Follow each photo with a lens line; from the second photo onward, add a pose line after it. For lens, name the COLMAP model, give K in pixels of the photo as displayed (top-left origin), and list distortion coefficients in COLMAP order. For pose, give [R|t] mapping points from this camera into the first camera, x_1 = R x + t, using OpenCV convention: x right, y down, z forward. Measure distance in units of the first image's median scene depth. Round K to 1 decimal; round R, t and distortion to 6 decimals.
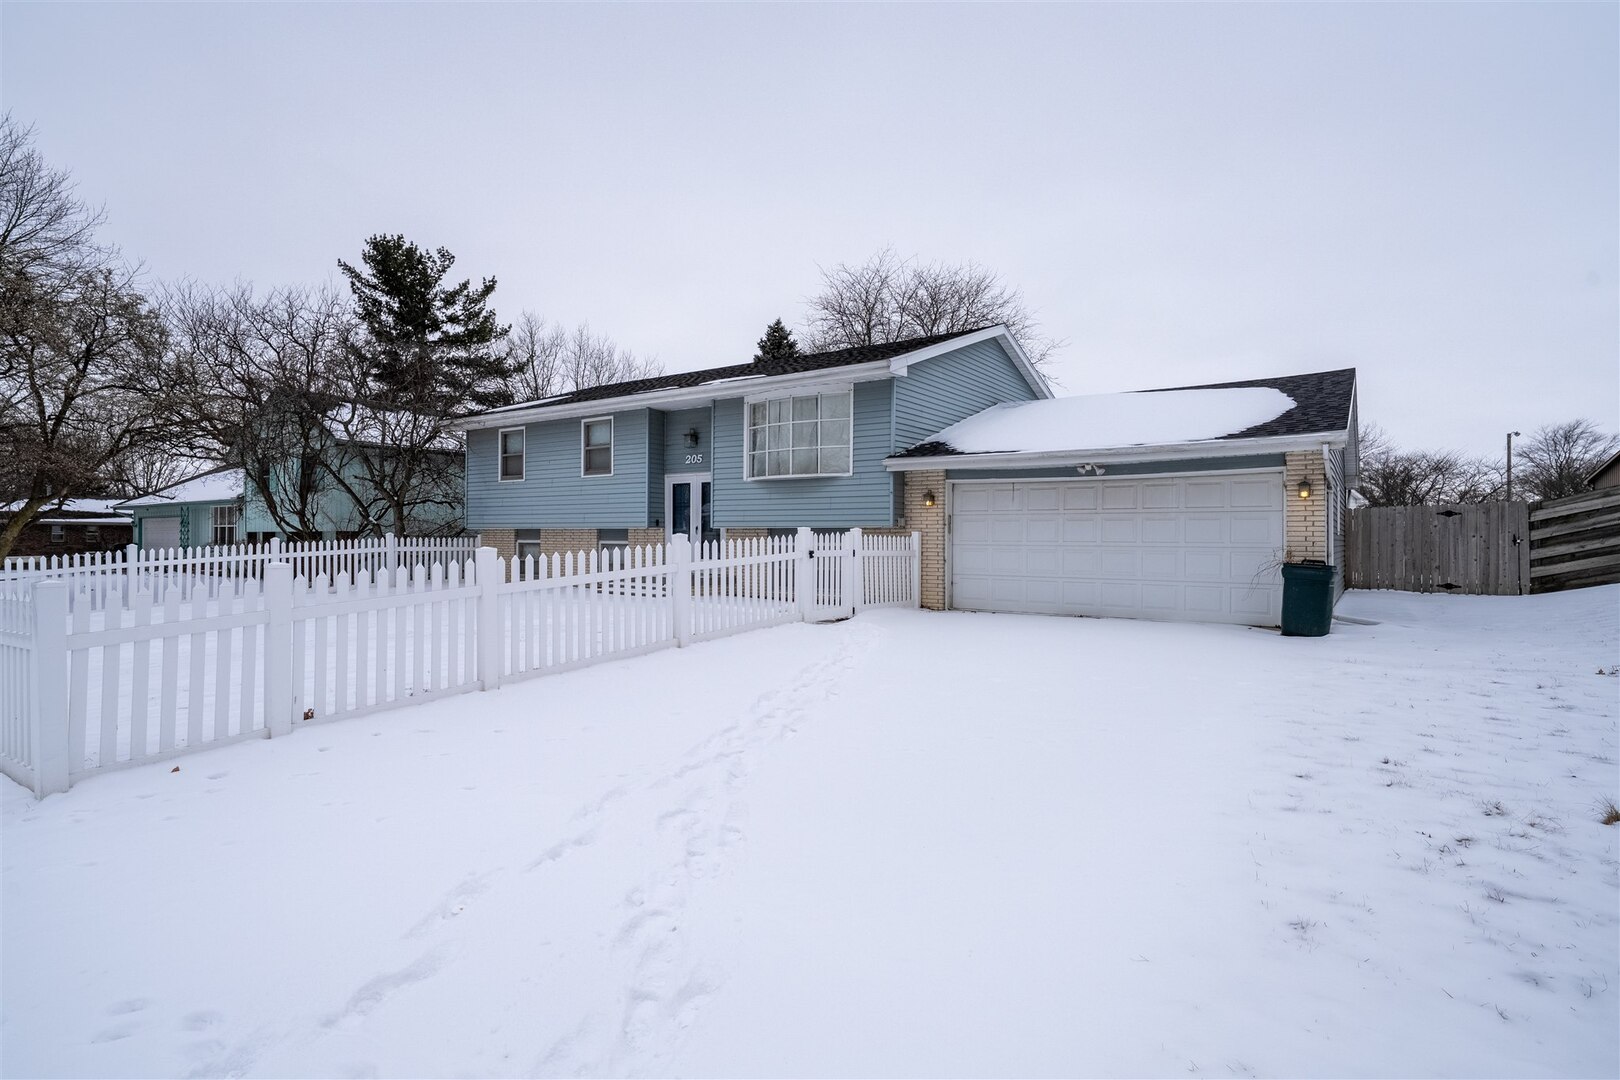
lens RADIAL K [[839.1, 0, 815.5], [0, 839.1, 533.8], [0, 0, 1]] dist [0.004202, 0.000037]
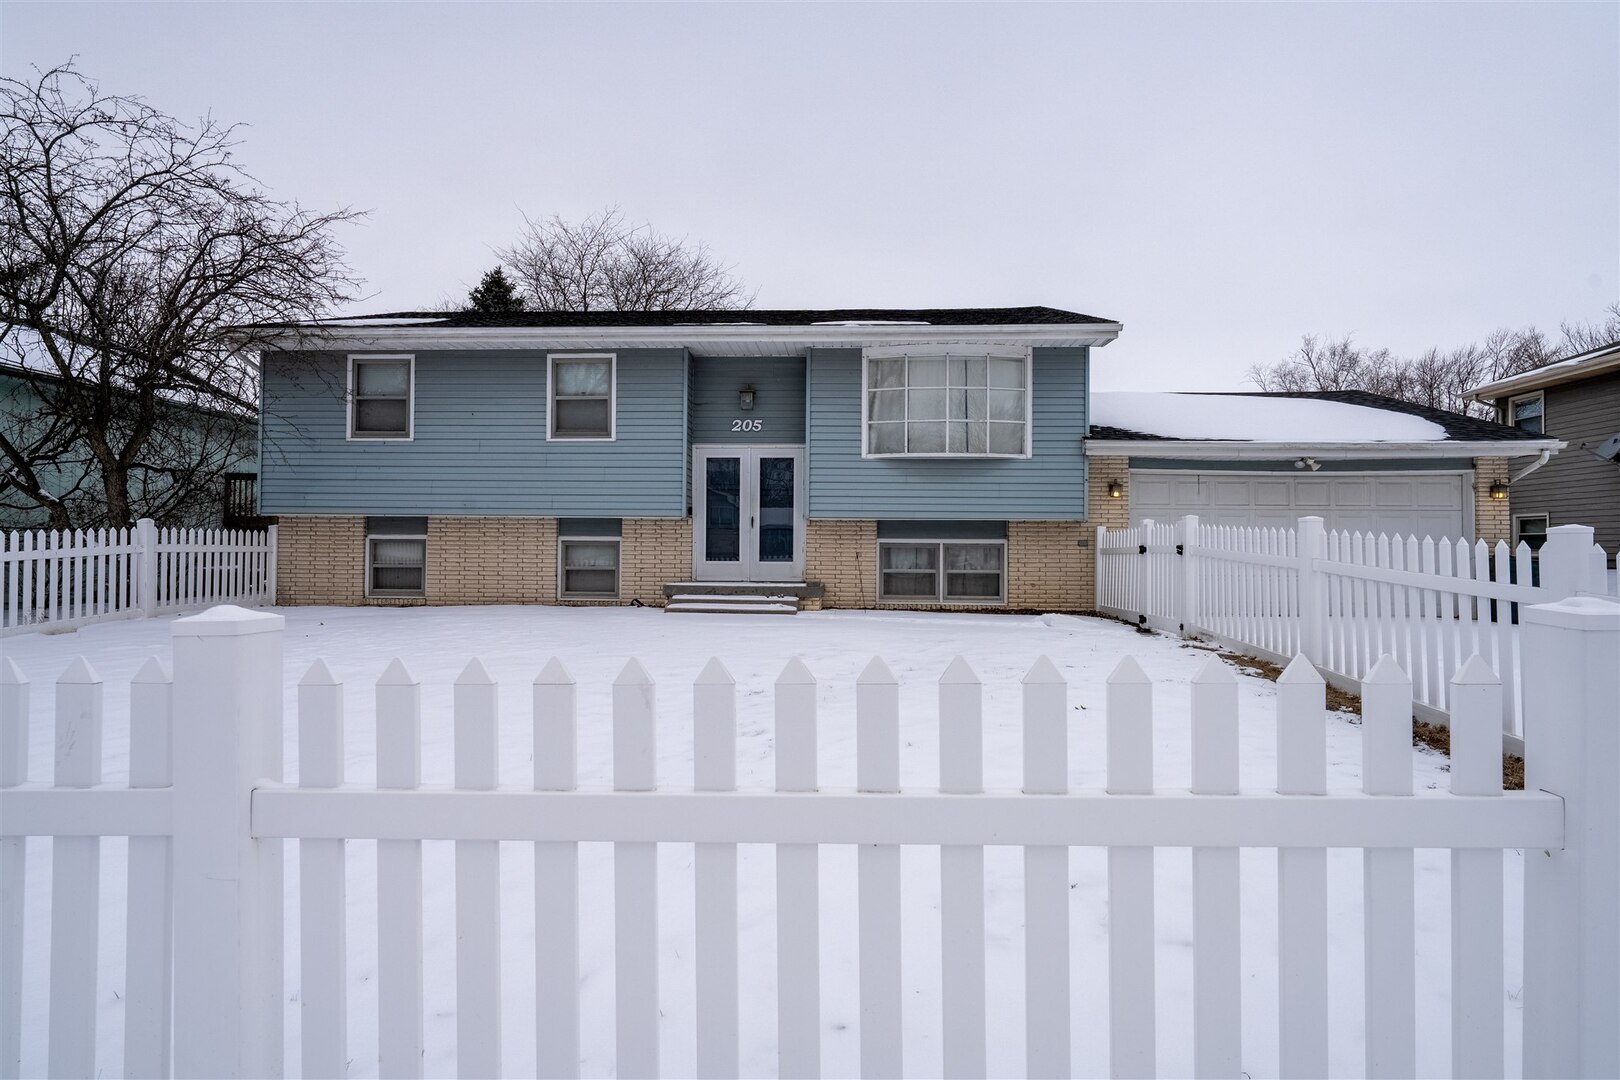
lens RADIAL K [[839.1, 0, 806.3], [0, 839.1, 538.7], [0, 0, 1]] dist [0.004202, 0.000037]
pose [[0.850760, 0.006347, 0.525516, -0.482845], [-0.007332, 0.999973, -0.000207, 0.010116], [-0.525503, -0.003677, 0.850784, 0.341402]]
